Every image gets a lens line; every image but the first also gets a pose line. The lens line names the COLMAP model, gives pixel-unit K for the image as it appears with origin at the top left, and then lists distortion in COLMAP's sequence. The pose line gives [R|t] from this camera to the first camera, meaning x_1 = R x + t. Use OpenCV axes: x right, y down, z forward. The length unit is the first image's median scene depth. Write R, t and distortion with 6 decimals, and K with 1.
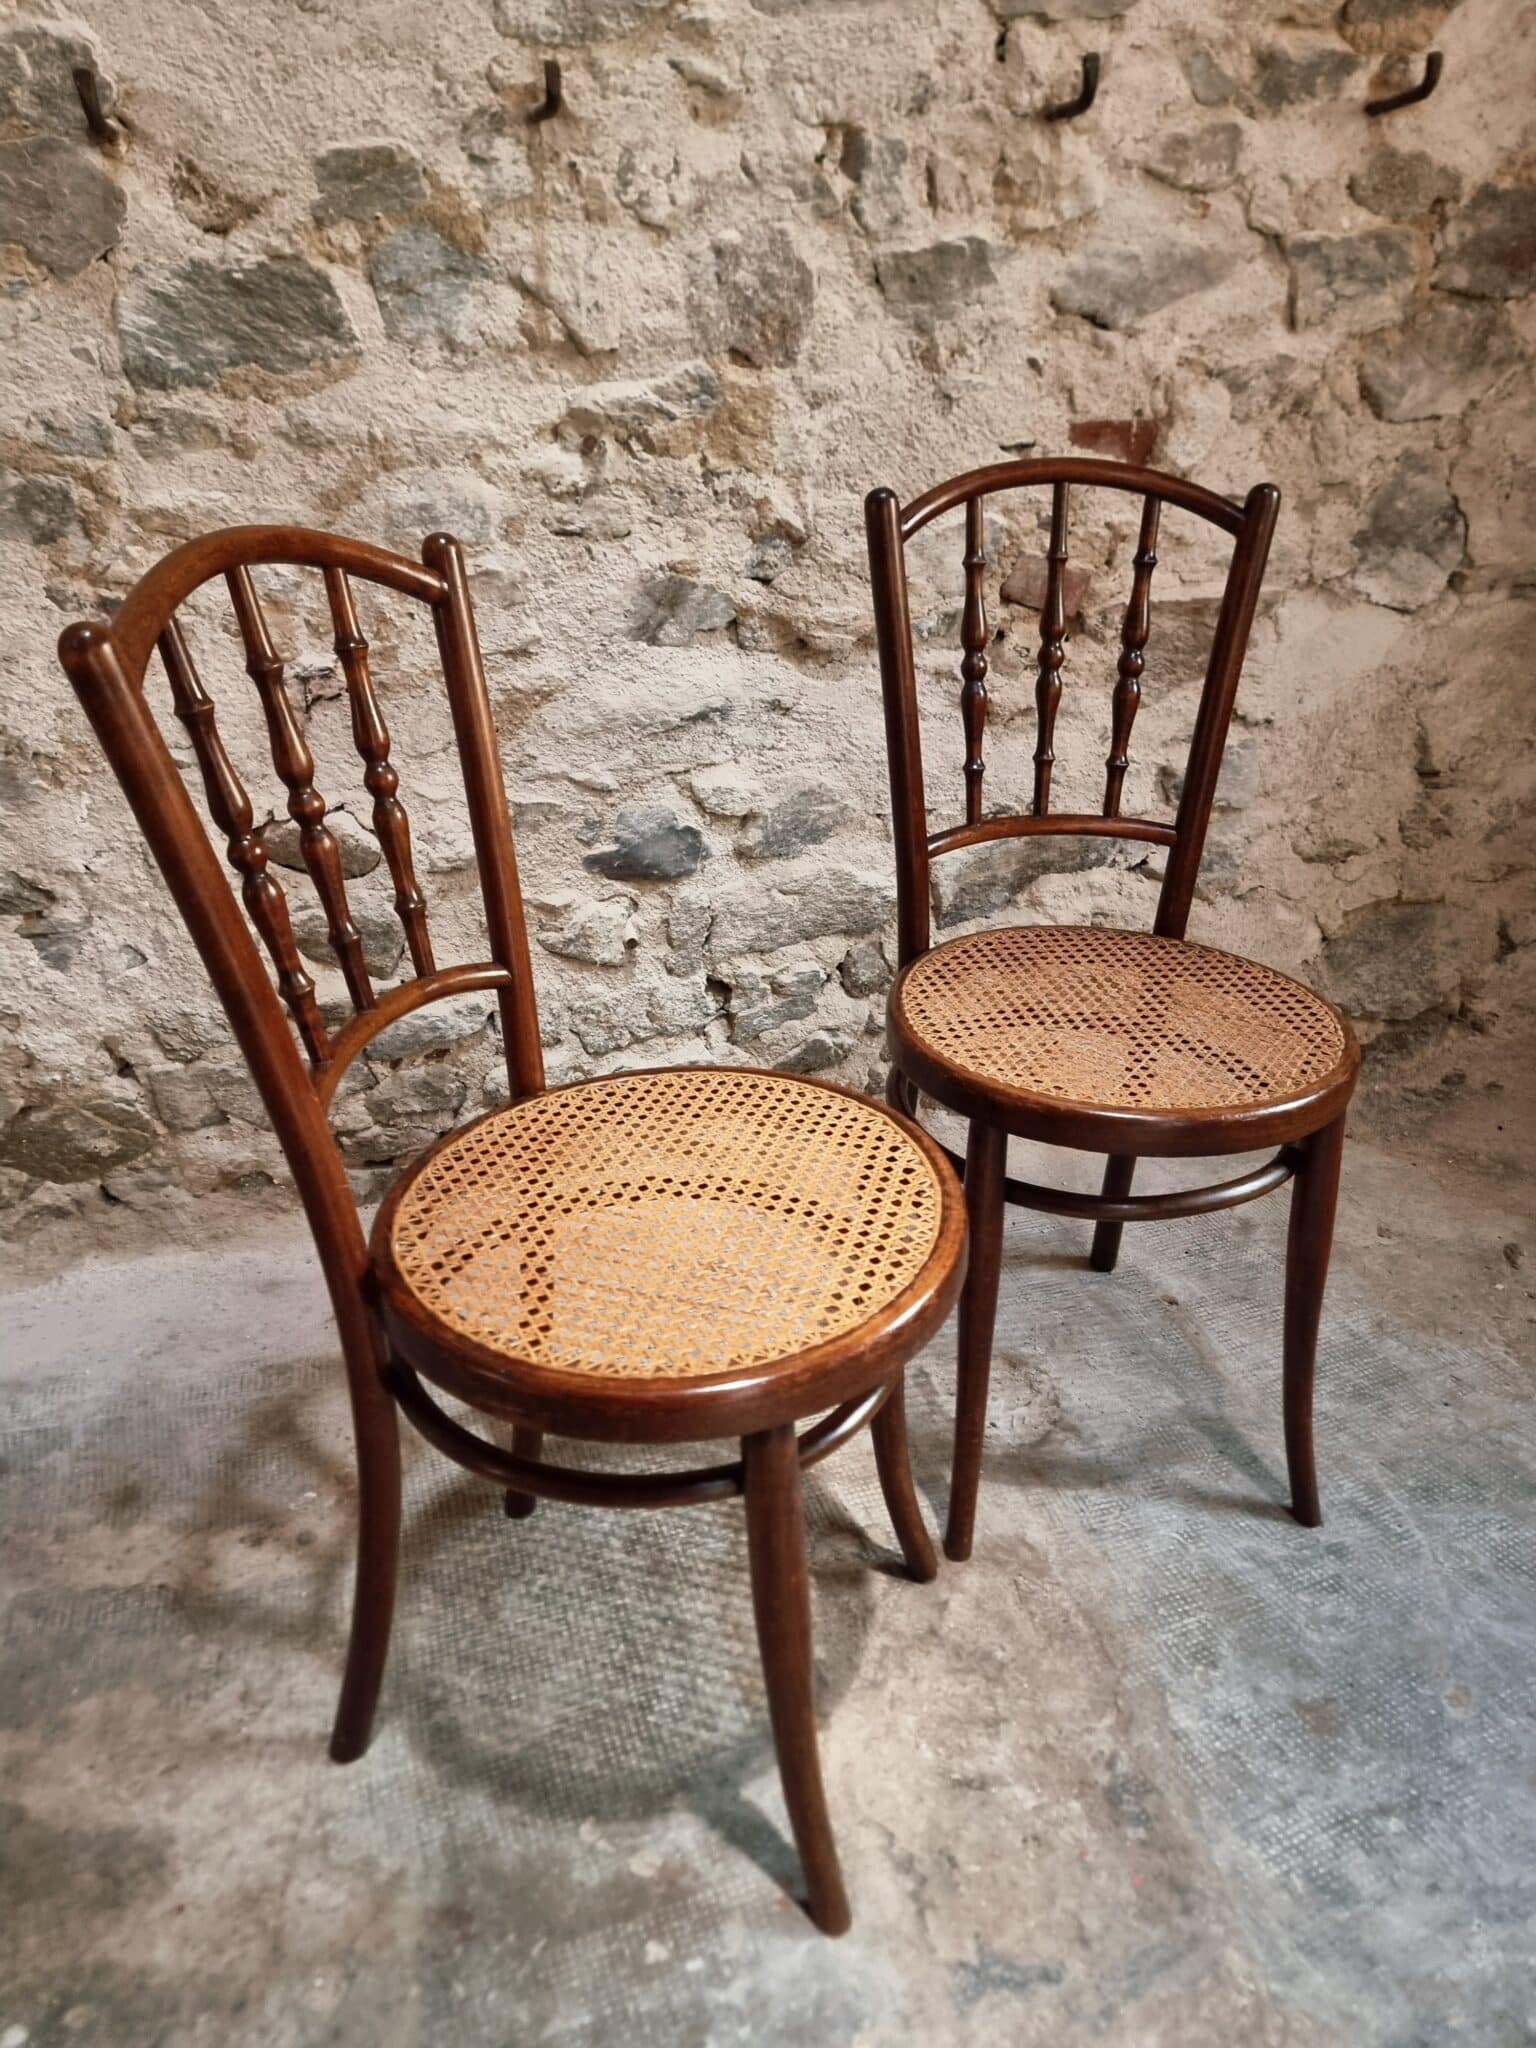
lens RADIAL K [[1438.5, 0, 736.6], [0, 1438.5, 1026.2], [0, 0, 1]] dist [0.068913, -0.072255]
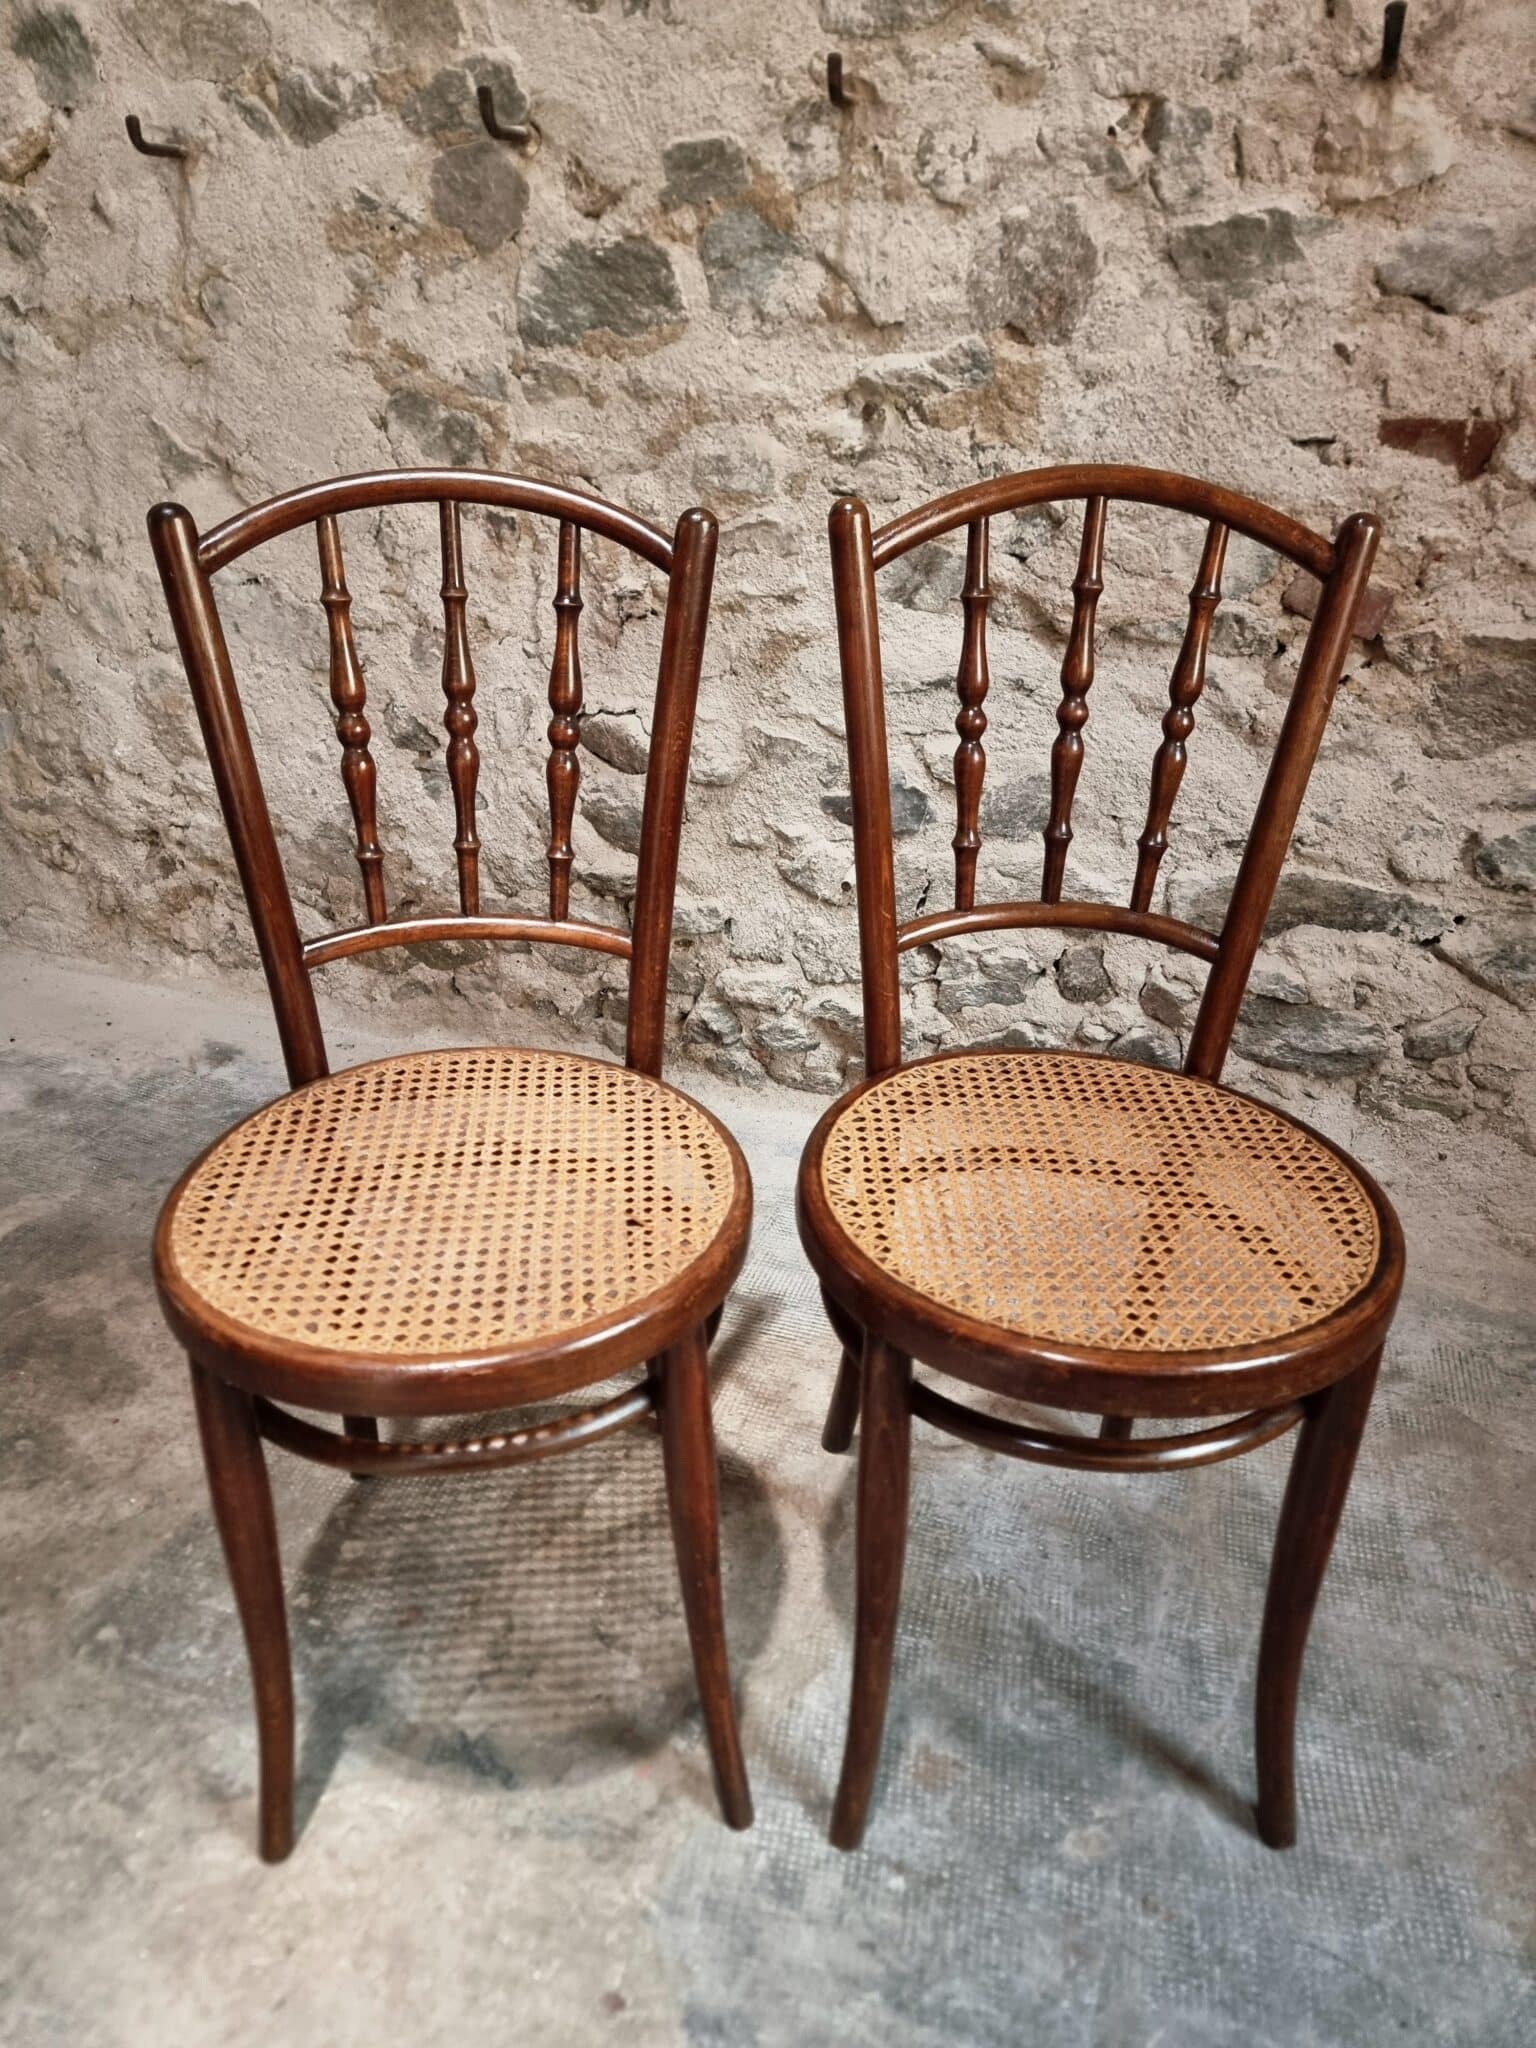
lens RADIAL K [[1432.6, 0, 755.8], [0, 1432.6, 1039.7], [0, 0, 1]] dist [0.067882, -0.068887]
pose [[0.807709, 0.281245, -0.518177, 0.520984], [-0.271299, 0.957609, 0.096863, -0.037910], [0.523453, 0.062344, 0.849771, 0.078190]]
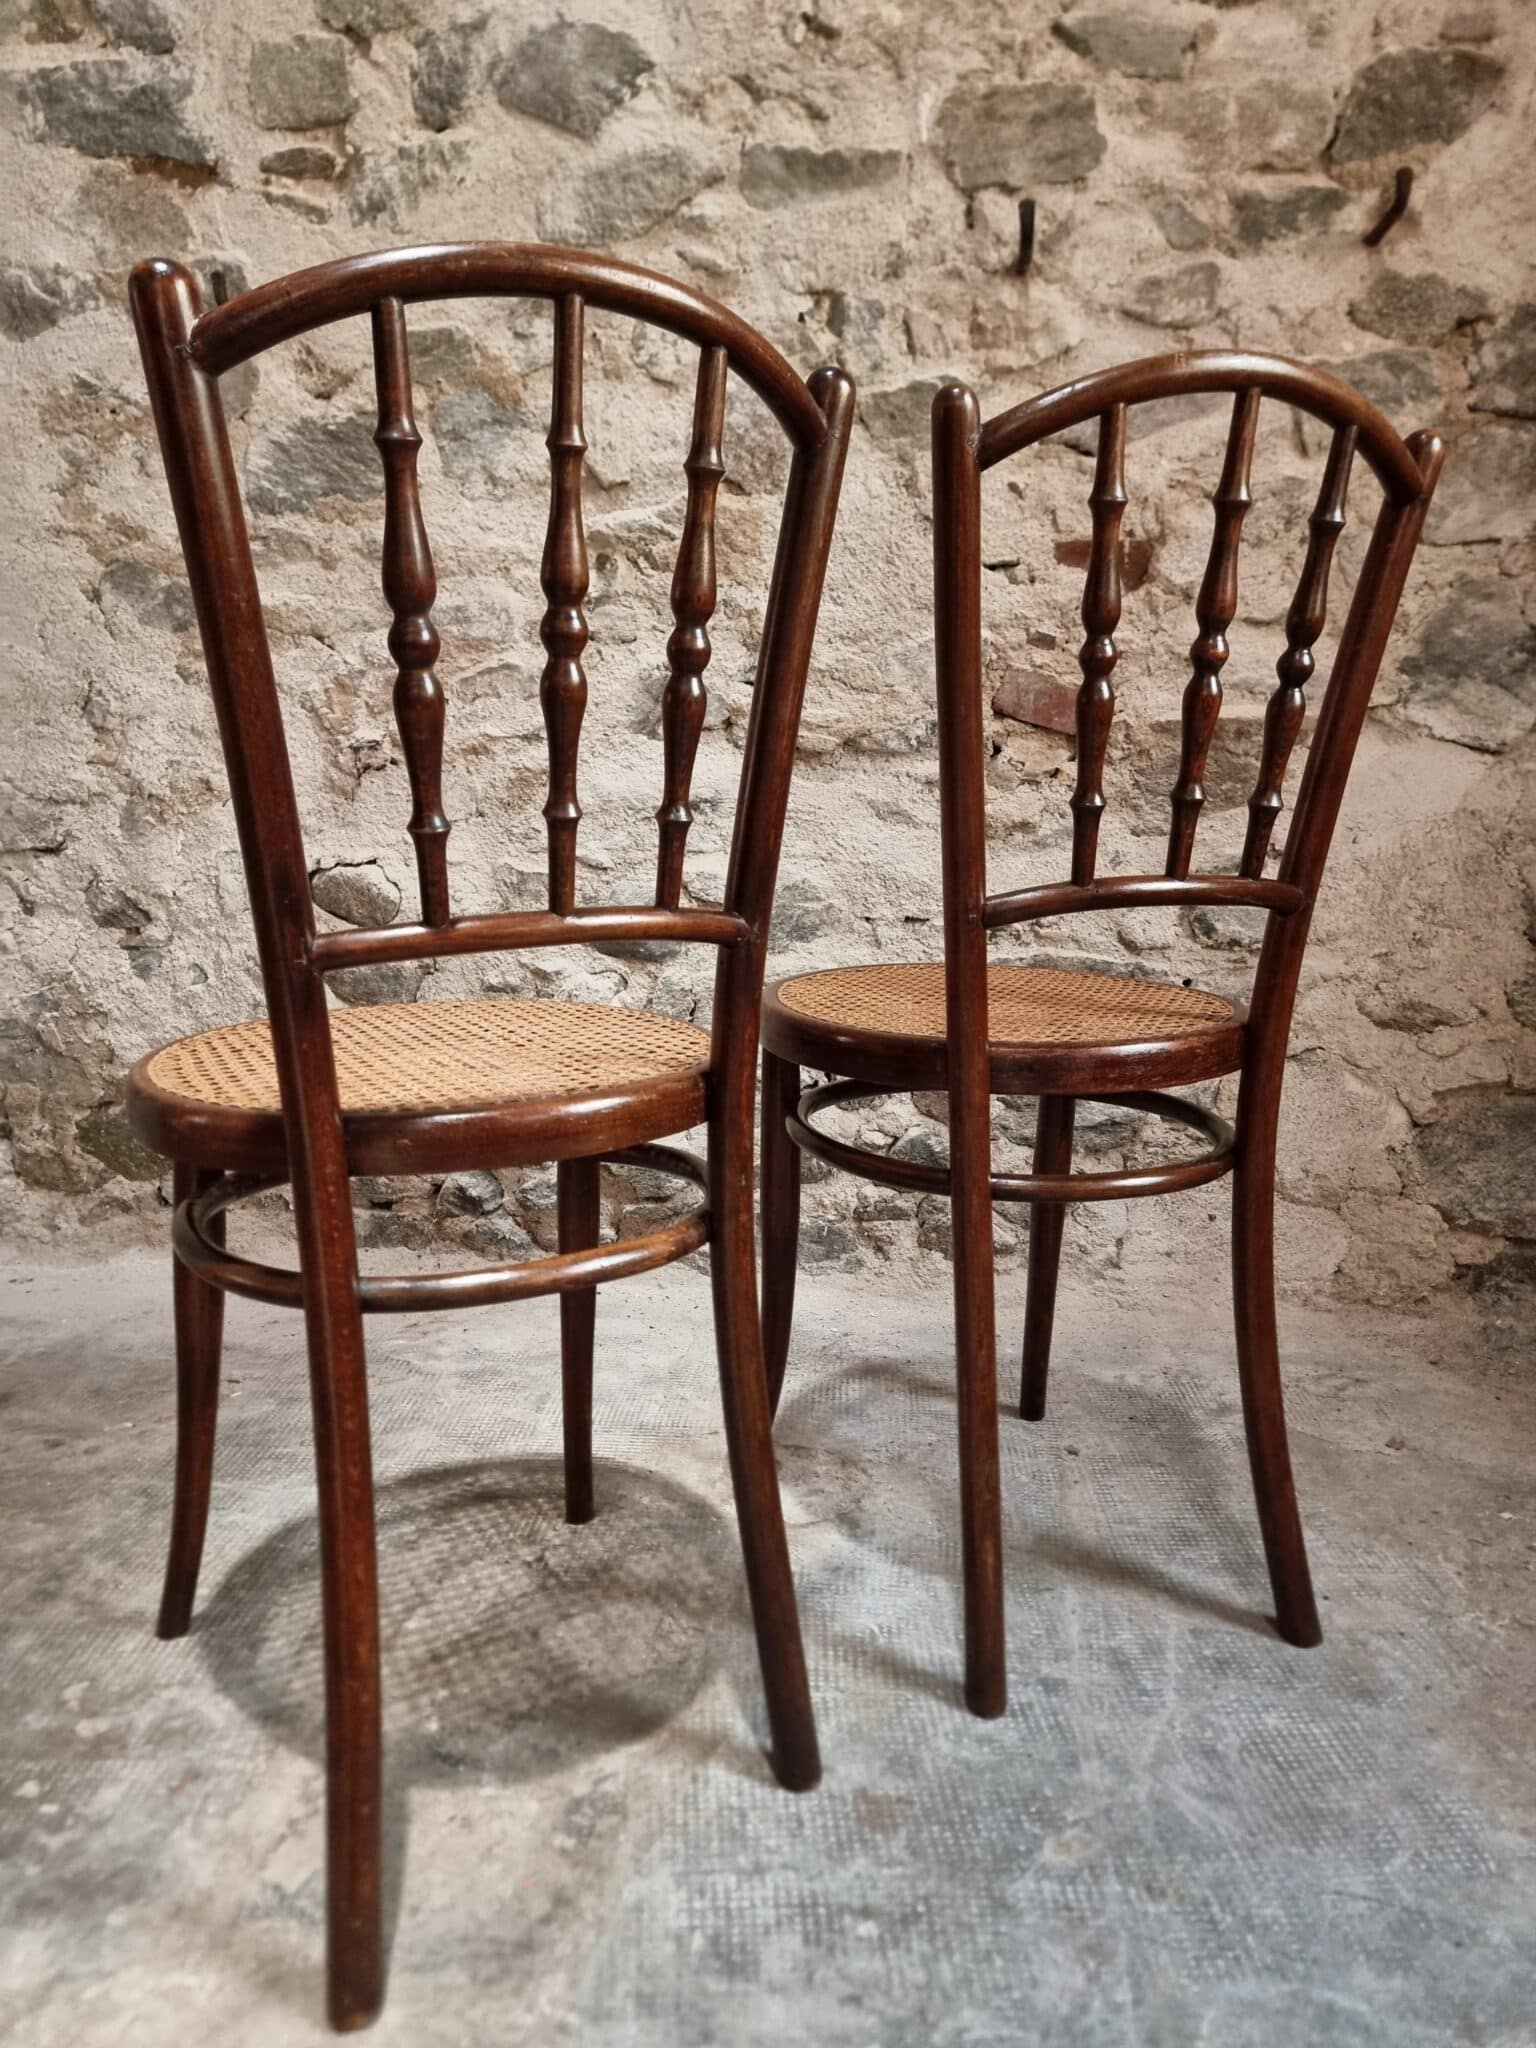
lens RADIAL K [[1438.3, 0, 764.4], [0, 1438.3, 1036.3], [0, 0, 1]] dist [0.072412, -0.074191]
pose [[0.929027, 0.080363, -0.361180, 0.468202], [-0.172352, 0.957754, -0.230221, 0.204446], [0.327420, 0.276132, 0.903630, 0.109624]]
